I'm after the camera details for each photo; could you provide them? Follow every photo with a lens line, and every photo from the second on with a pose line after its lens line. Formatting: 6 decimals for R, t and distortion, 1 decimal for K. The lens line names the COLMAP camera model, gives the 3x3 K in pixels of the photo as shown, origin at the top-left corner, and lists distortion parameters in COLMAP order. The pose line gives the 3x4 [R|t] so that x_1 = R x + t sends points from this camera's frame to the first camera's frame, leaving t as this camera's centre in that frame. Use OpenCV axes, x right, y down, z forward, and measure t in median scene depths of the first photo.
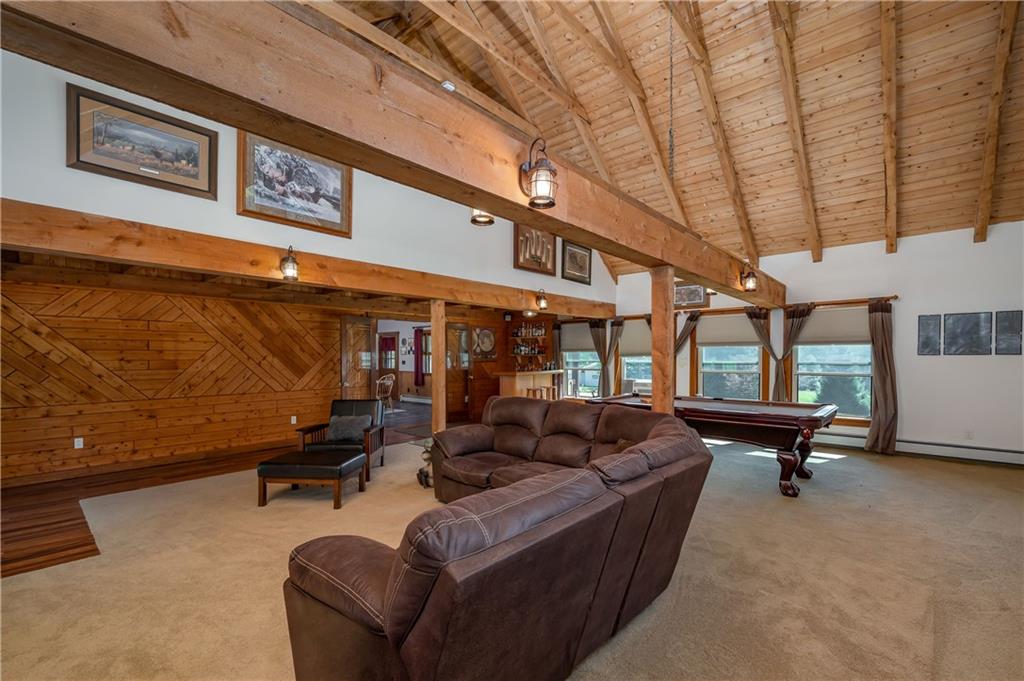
lens RADIAL K [[420.3, 0, 514.7], [0, 420.3, 343.1], [0, 0, 1]] dist [0.000561, -0.000099]
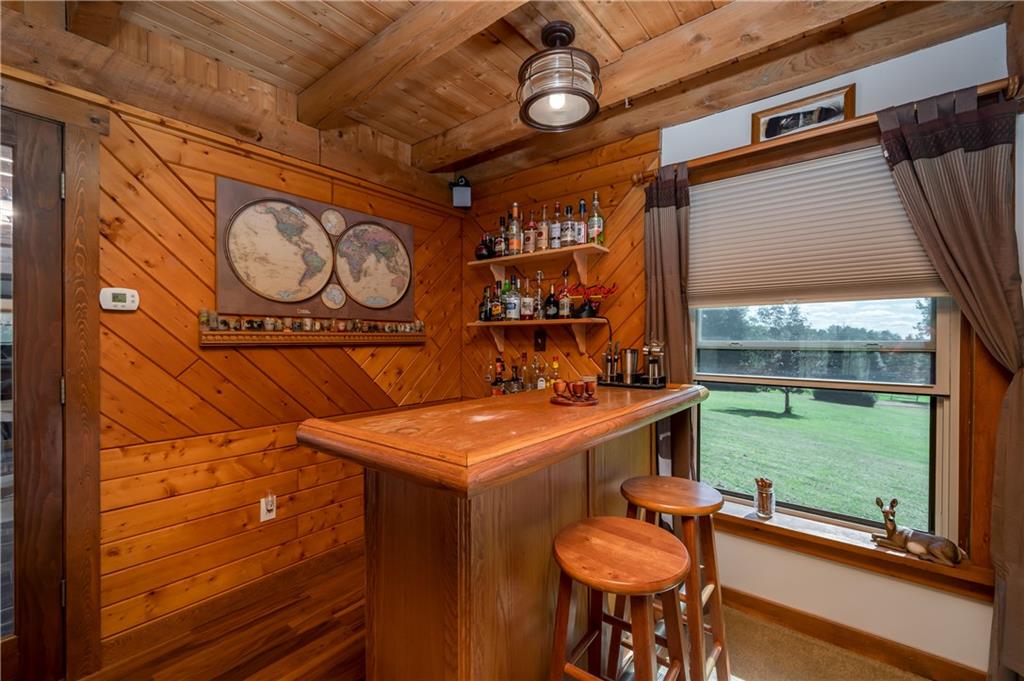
lens RADIAL K [[420.3, 0, 514.7], [0, 420.3, 343.1], [0, 0, 1]] dist [0.000561, -0.000099]
pose [[0.997993, 0.003652, 0.063212, 0.003225], [-0.006239, 0.999149, 0.040776, 0.031204], [-0.063010, -0.041089, 0.997167, 0.740926]]
